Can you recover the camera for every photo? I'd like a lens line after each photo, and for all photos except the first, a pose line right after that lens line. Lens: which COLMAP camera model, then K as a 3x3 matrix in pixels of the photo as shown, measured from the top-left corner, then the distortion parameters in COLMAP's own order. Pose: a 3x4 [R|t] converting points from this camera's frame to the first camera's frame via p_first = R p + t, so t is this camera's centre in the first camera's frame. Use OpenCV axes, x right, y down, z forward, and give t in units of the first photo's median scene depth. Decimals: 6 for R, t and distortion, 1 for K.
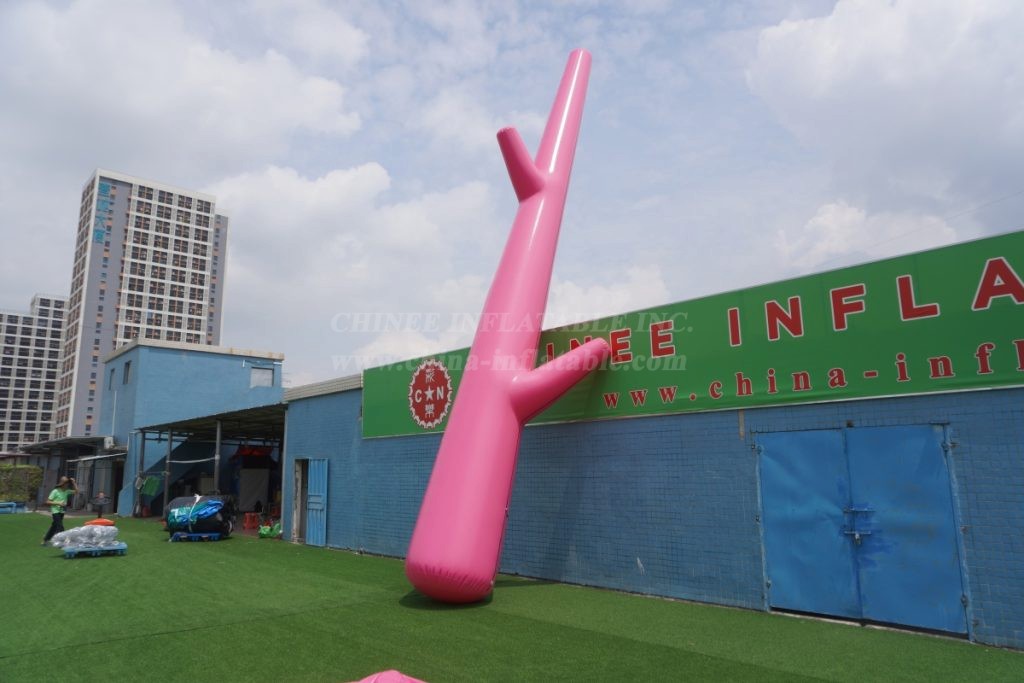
lens RADIAL K [[691.5, 0, 507.1], [0, 691.5, 335.6], [0, 0, 1]] dist [-0.049585, 0.040155]
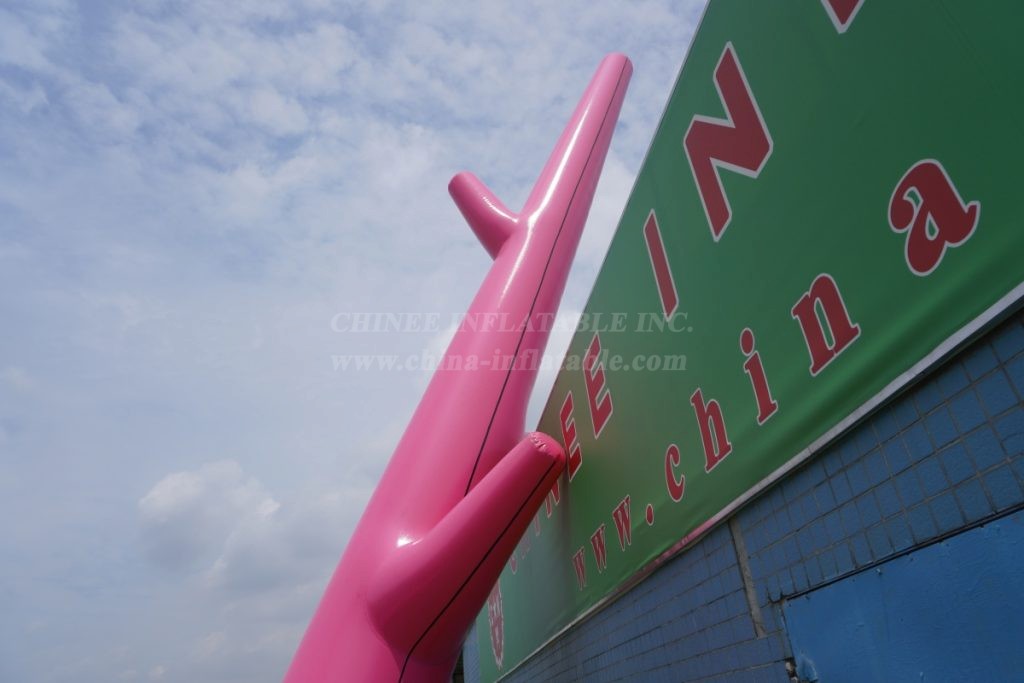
lens RADIAL K [[691.5, 0, 507.1], [0, 691.5, 335.6], [0, 0, 1]] dist [-0.049585, 0.040155]
pose [[0.825451, -0.334513, -0.454679, 0.412555], [0.181609, 0.920044, -0.347184, 0.118609], [0.534462, 0.204010, 0.820201, 0.717083]]
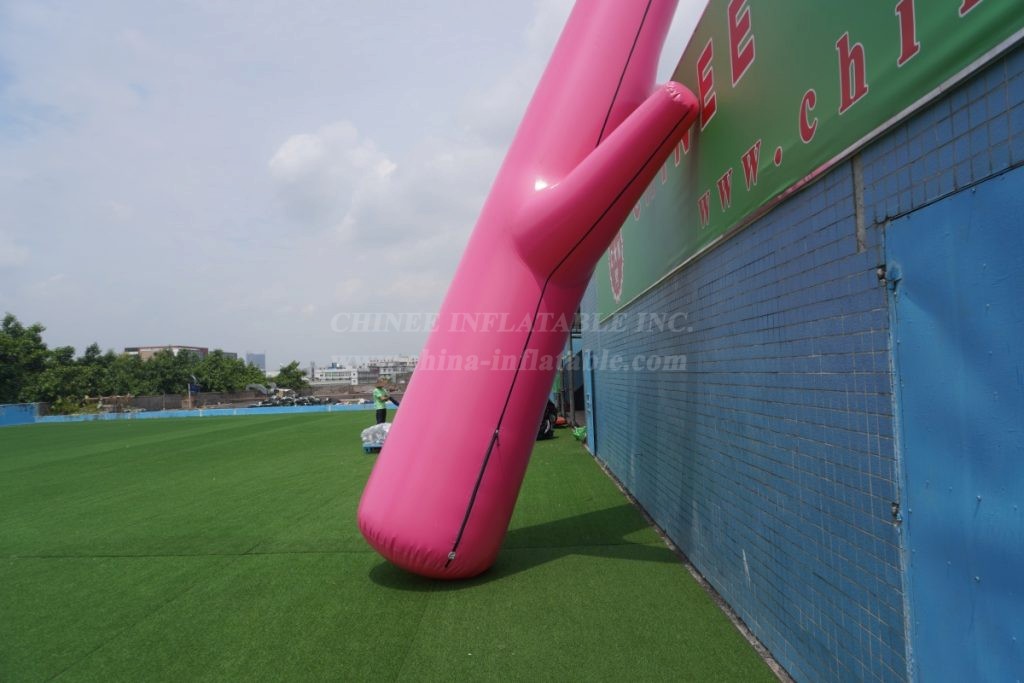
lens RADIAL K [[691.5, 0, 507.1], [0, 691.5, 335.6], [0, 0, 1]] dist [-0.049585, 0.040155]
pose [[0.735003, -0.047576, -0.676393, 0.427036], [0.149954, 0.984241, 0.093718, 0.134368], [0.661275, -0.170310, 0.730554, 0.660480]]
